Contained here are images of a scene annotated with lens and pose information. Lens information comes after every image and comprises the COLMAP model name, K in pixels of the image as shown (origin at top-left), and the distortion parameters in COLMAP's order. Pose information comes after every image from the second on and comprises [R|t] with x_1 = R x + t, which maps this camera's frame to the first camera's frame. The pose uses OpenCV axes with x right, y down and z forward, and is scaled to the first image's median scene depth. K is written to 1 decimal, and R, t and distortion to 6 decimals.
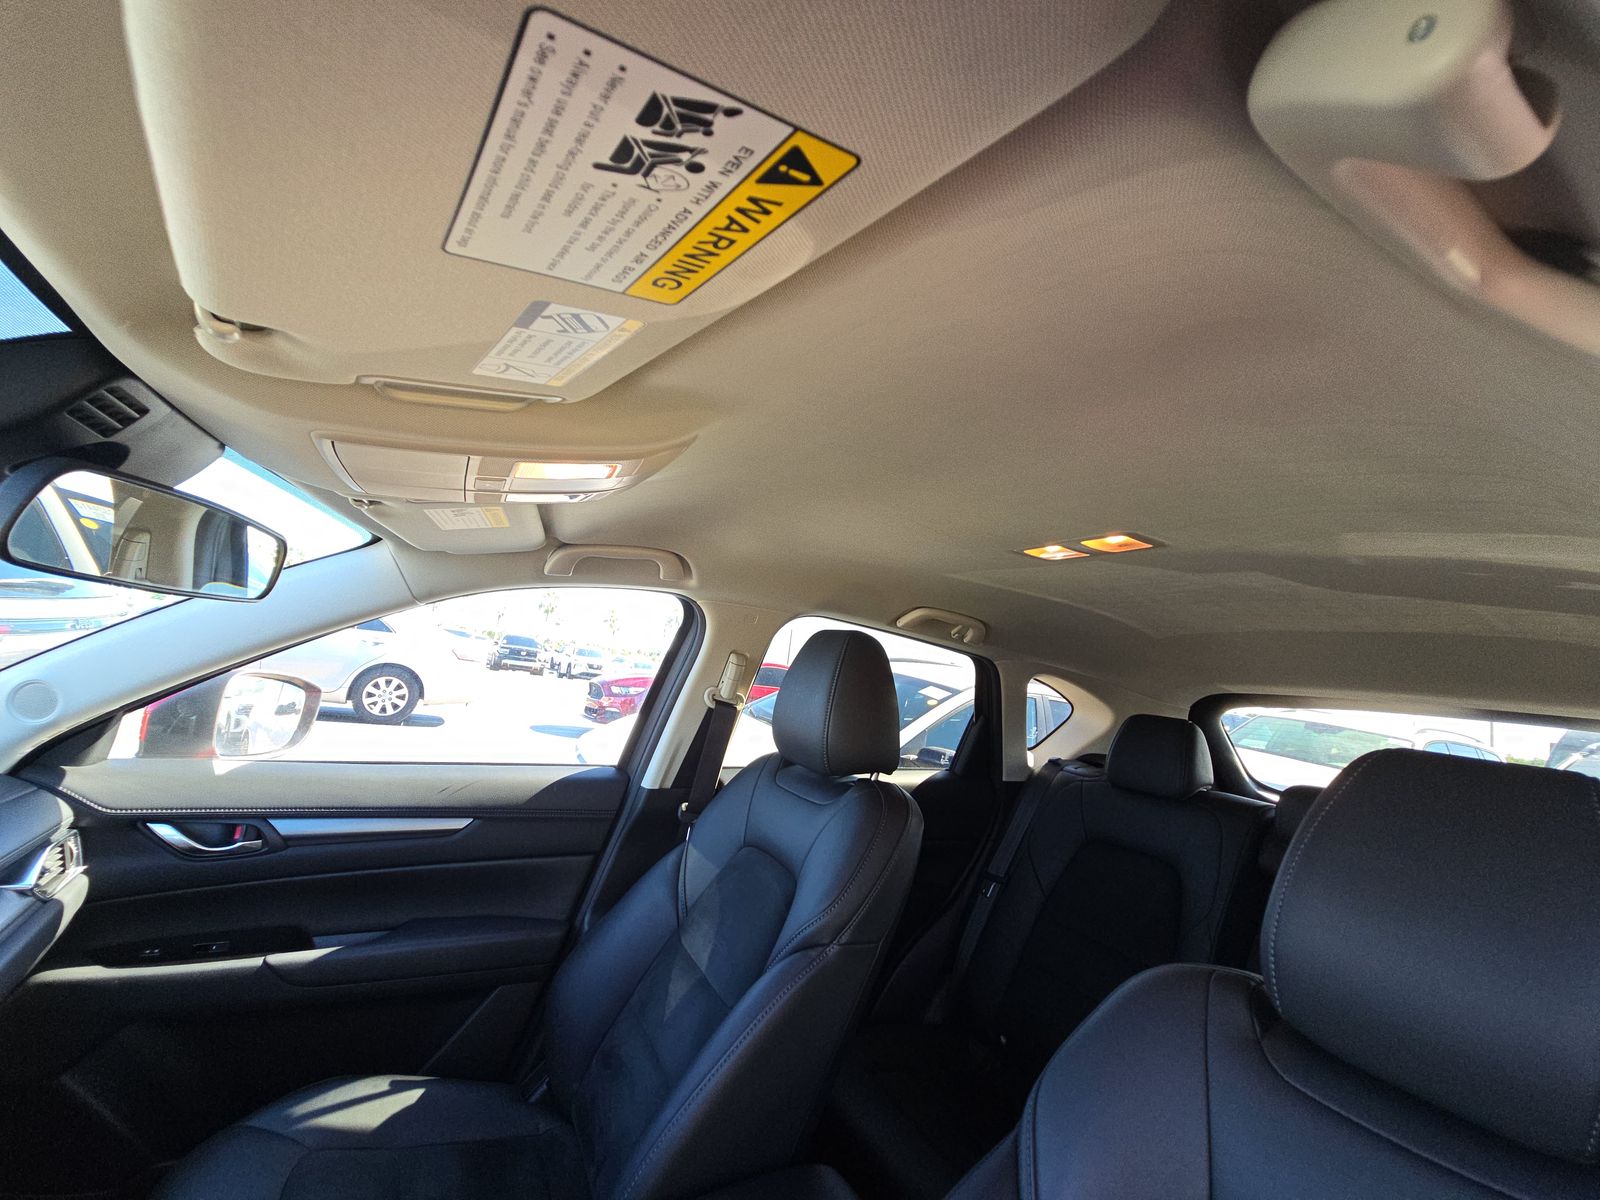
lens RADIAL K [[651.9, 0, 798.9], [0, 651.9, 592.9], [0, 0, 1]] dist [0.018481, -0.013141]
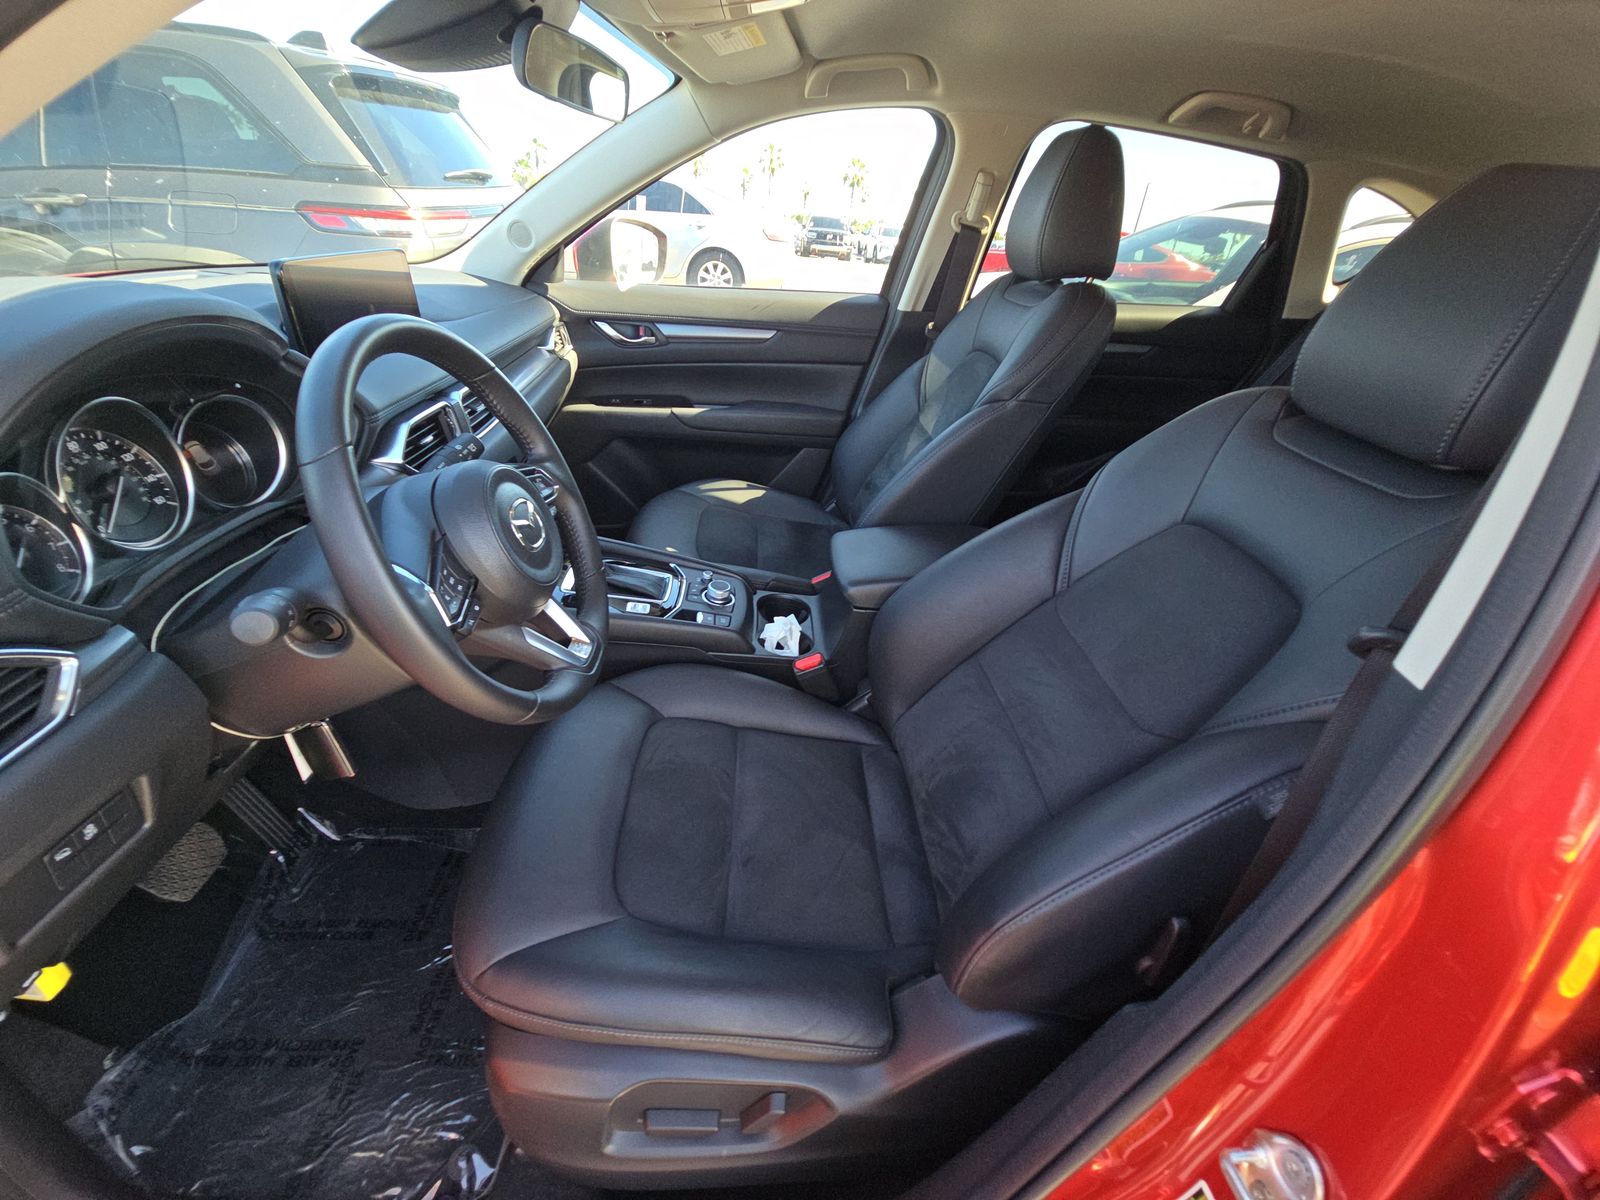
lens RADIAL K [[651.9, 0, 798.9], [0, 651.9, 592.9], [0, 0, 1]] dist [0.018481, -0.013141]
pose [[0.902806, 0.160486, -0.398980, 0.177980], [0.091321, 0.835055, 0.542534, 0.064121], [0.420240, -0.526239, 0.739237, -0.278434]]
